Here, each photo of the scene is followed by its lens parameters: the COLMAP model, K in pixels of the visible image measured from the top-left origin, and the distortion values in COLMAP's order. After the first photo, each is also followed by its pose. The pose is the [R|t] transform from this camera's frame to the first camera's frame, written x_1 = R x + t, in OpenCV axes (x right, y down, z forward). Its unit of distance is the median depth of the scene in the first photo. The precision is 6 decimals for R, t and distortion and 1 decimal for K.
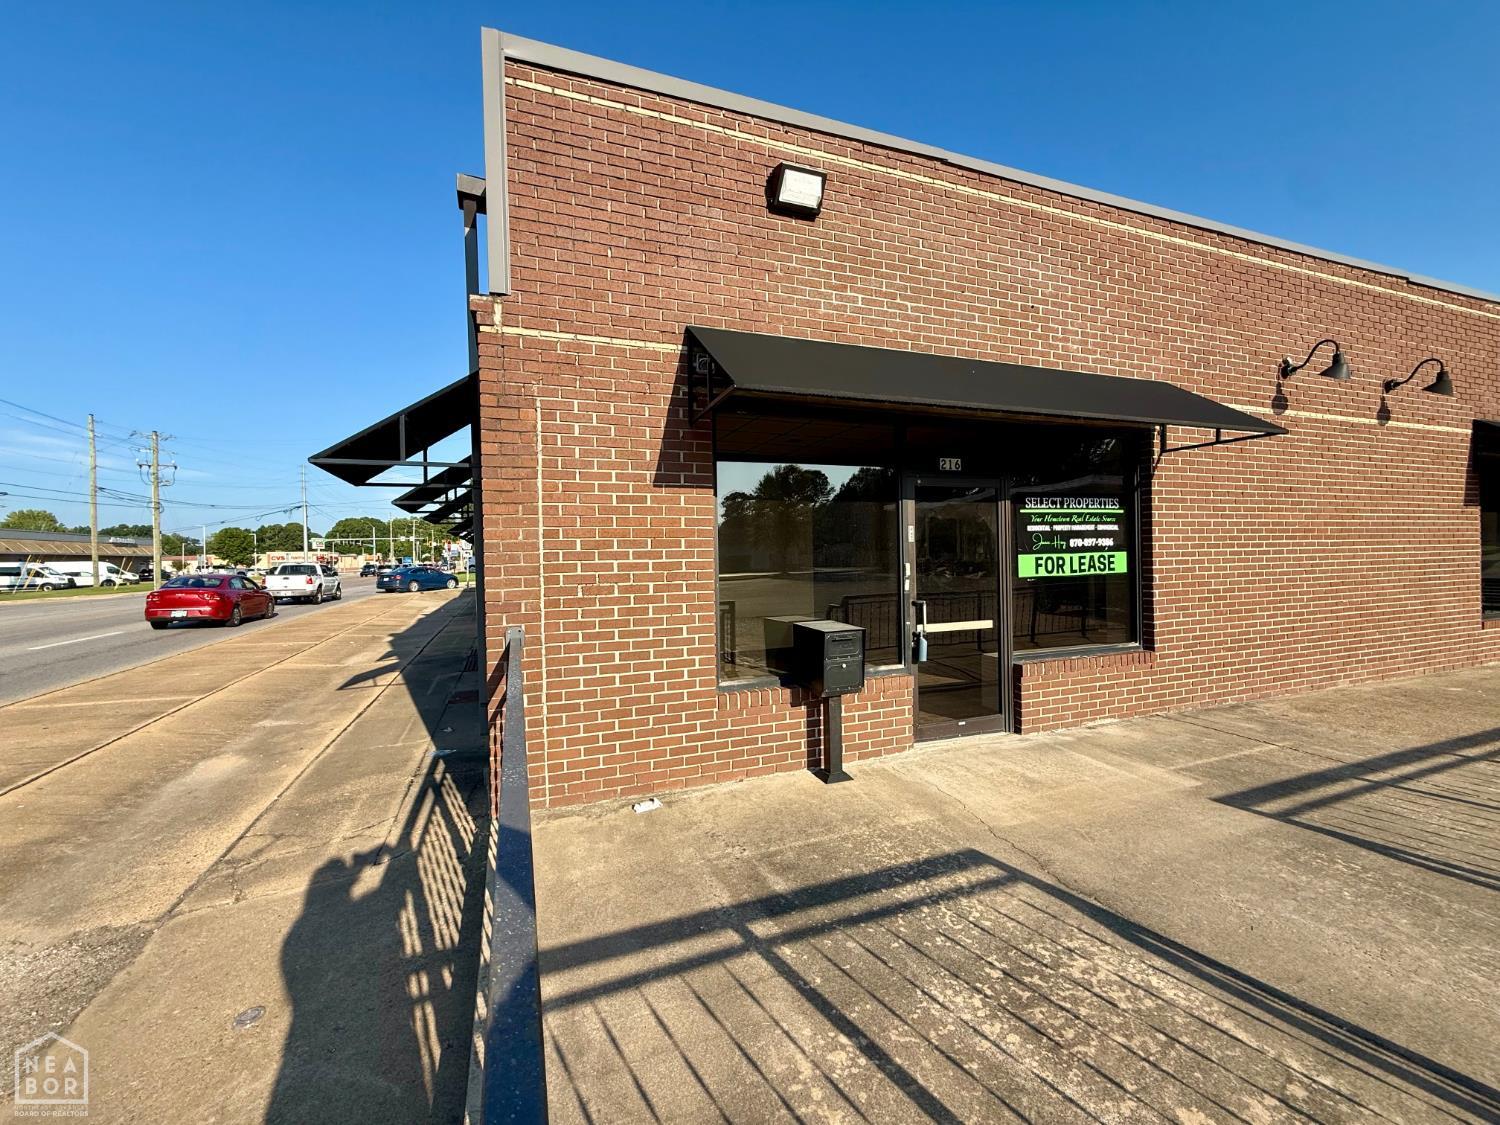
lens RADIAL K [[598.5, 0, 745.0], [0, 598.5, 561.7], [0, 0, 1]] dist [-0.000276, 0.000035]
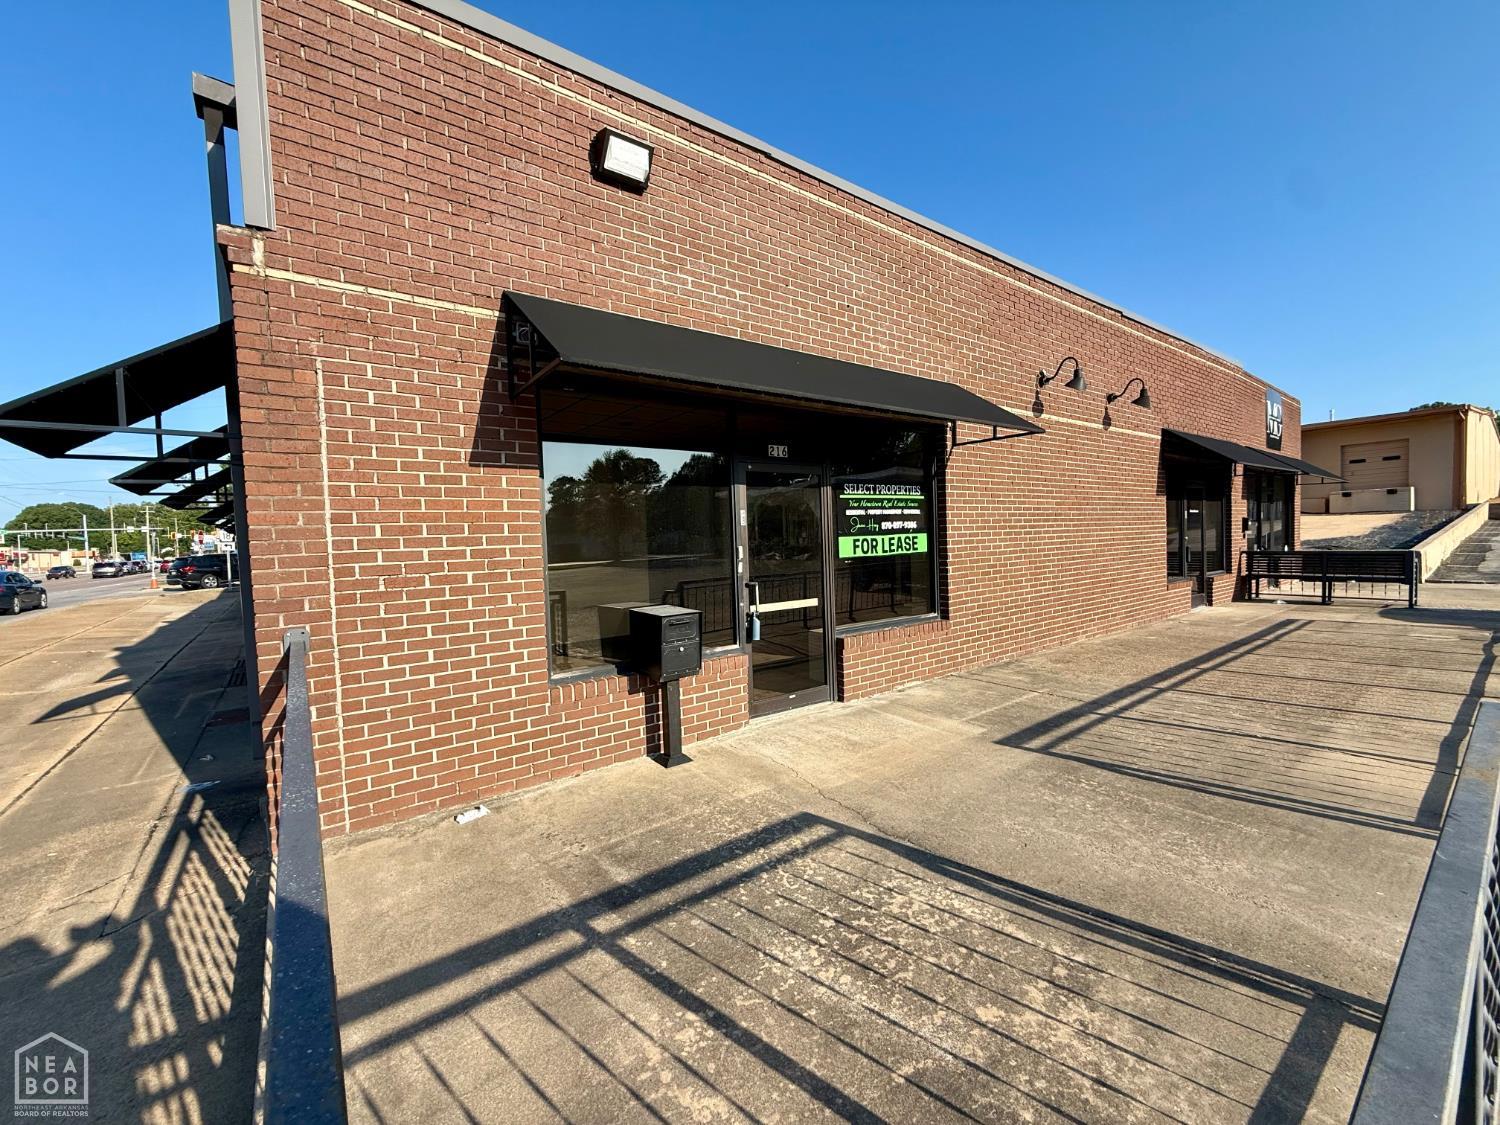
lens RADIAL K [[598.5, 0, 746.9], [0, 598.5, 561.9], [0, 0, 1]] dist [-0.000276, 0.000035]
pose [[0.960963, -0.023643, 0.275663, -0.001726], [0.017499, 0.999541, 0.024728, 0.004200], [-0.276121, -0.018939, 0.960936, 0.008143]]
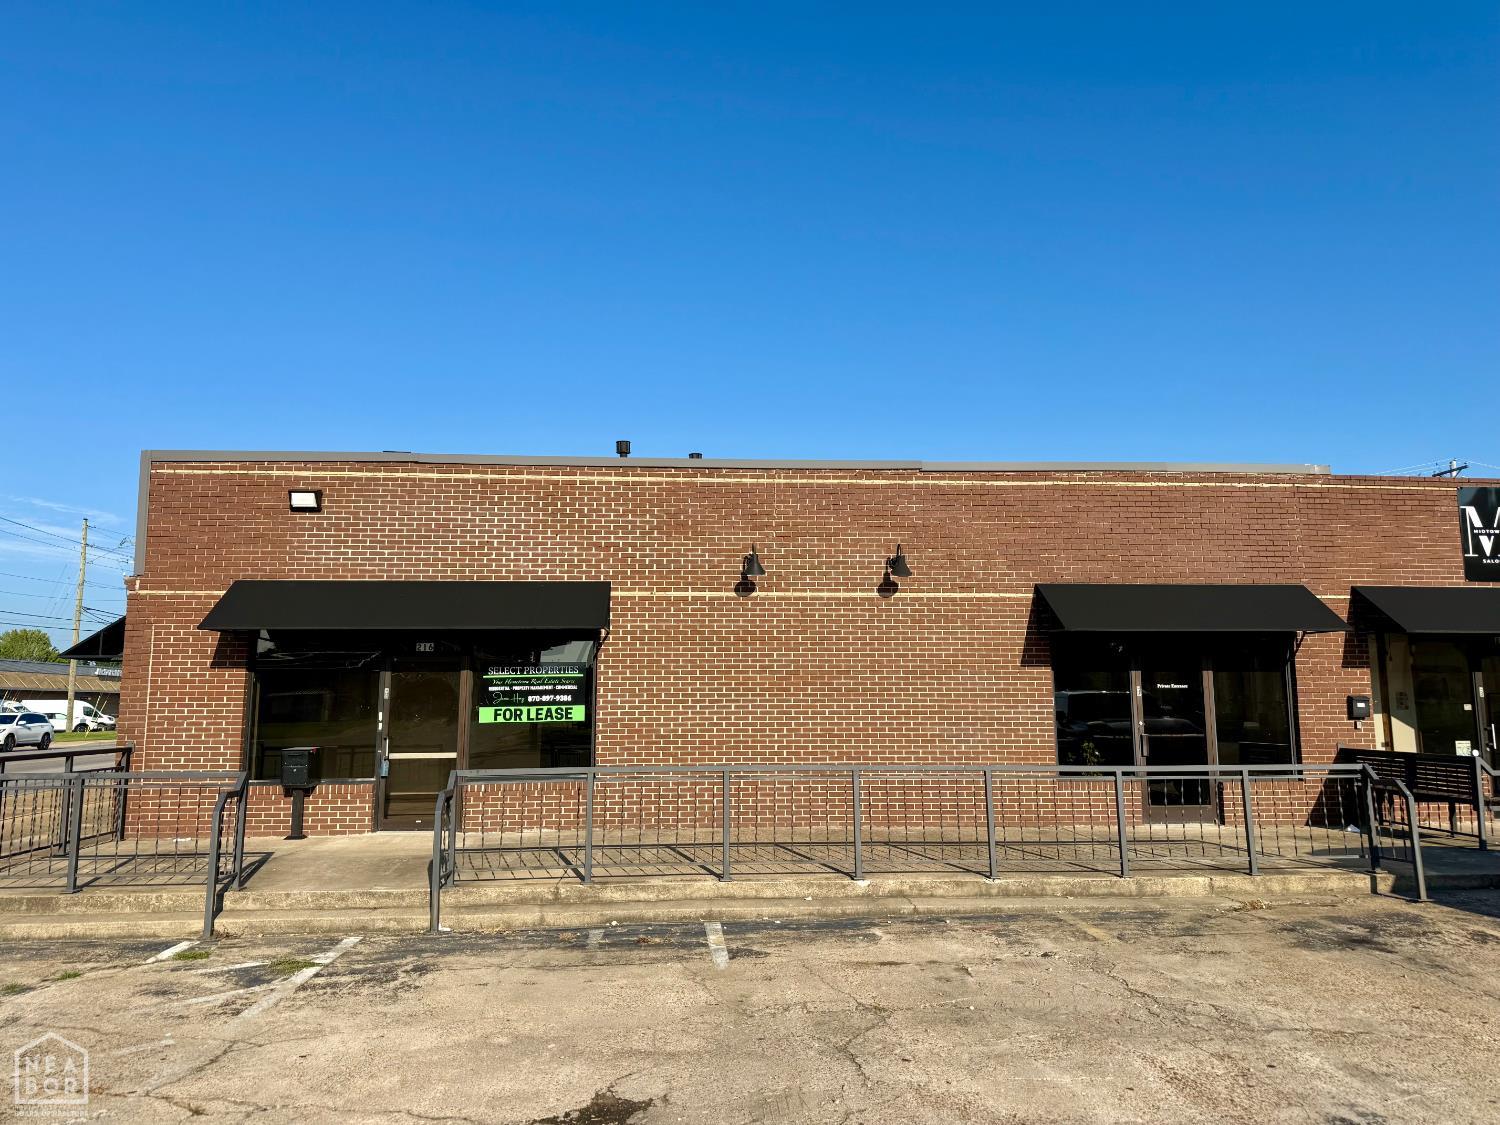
lens RADIAL K [[1035.5, 0, 753.9], [0, 1035.5, 557.8], [0, 0, 1]] dist [0.038265, -0.010754]
pose [[0.964049, -0.023661, -0.264671, 1.971272], [-0.014781, 0.989711, -0.142316, -0.023077], [0.265315, 0.141112, 0.953780, -1.427053]]
